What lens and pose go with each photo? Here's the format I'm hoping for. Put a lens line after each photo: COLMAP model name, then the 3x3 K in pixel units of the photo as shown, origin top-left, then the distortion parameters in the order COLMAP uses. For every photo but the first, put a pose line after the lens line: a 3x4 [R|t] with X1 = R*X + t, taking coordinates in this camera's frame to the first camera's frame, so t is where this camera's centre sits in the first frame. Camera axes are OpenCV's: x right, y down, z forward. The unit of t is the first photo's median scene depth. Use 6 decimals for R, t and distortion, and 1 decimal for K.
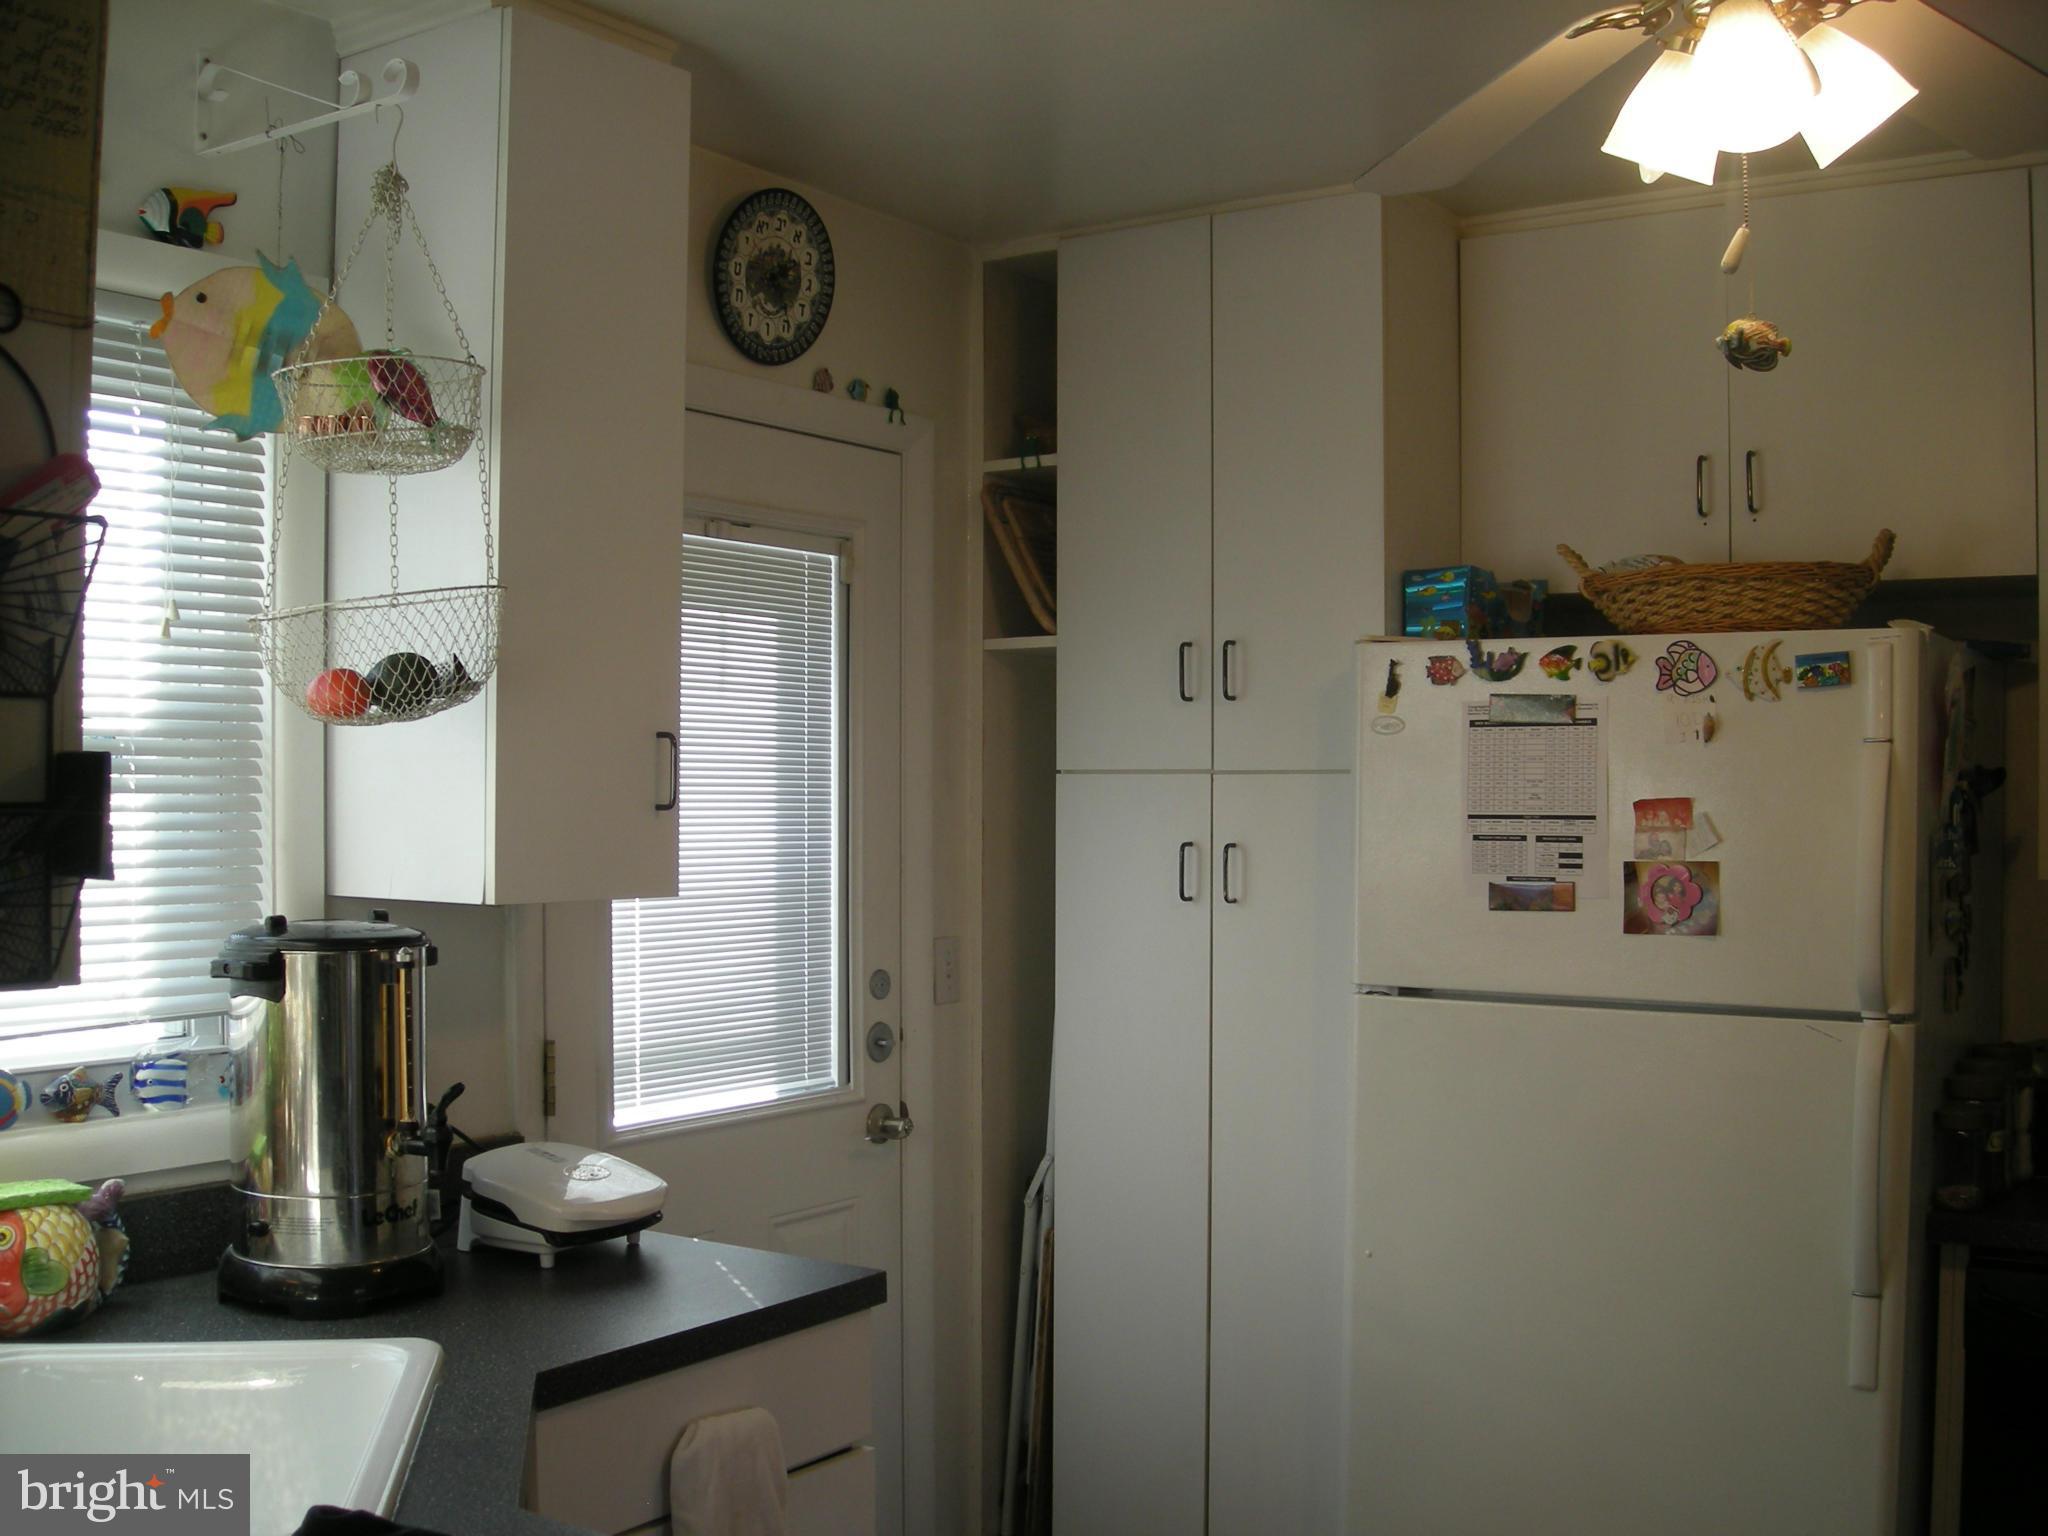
lens RADIAL K [[2119.8, 0, 1012.9], [0, 2119.8, 802.6], [0, 0, 1]] dist [-0.183451, 0.113170]
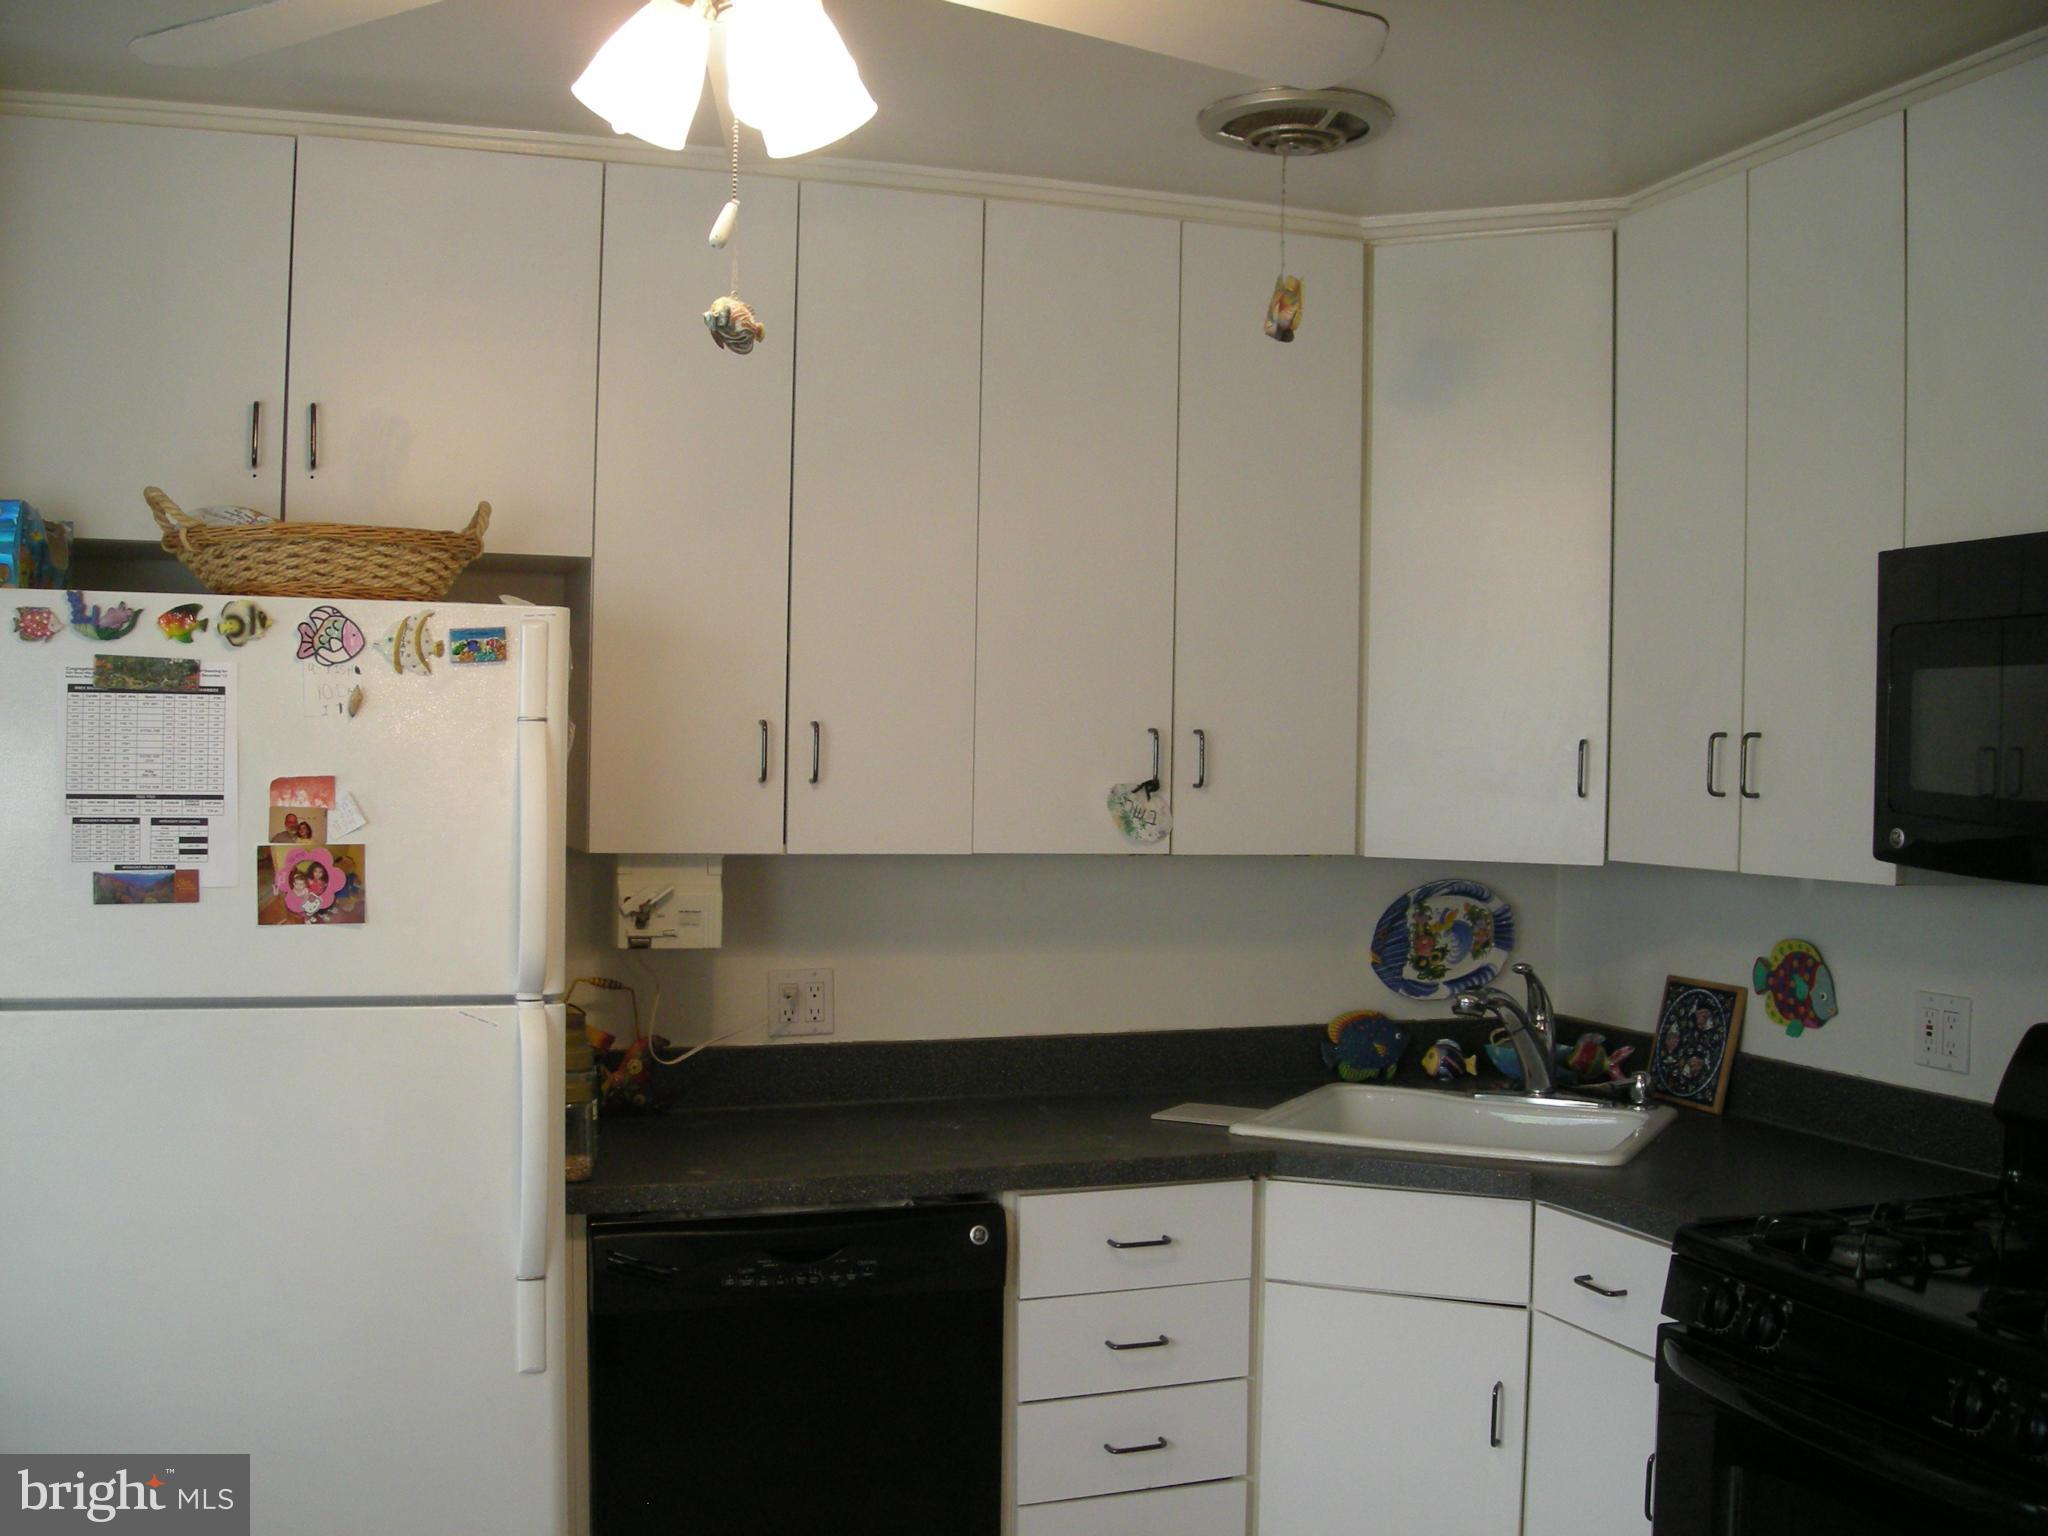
lens RADIAL K [[2119.8, 0, 1012.9], [0, 2119.8, 802.6], [0, 0, 1]] dist [-0.183451, 0.113170]
pose [[0.592607, -0.010916, 0.805418, -0.235617], [-0.010194, 0.999726, 0.021050, -0.012672], [-0.805427, -0.020685, 0.592333, 0.198453]]
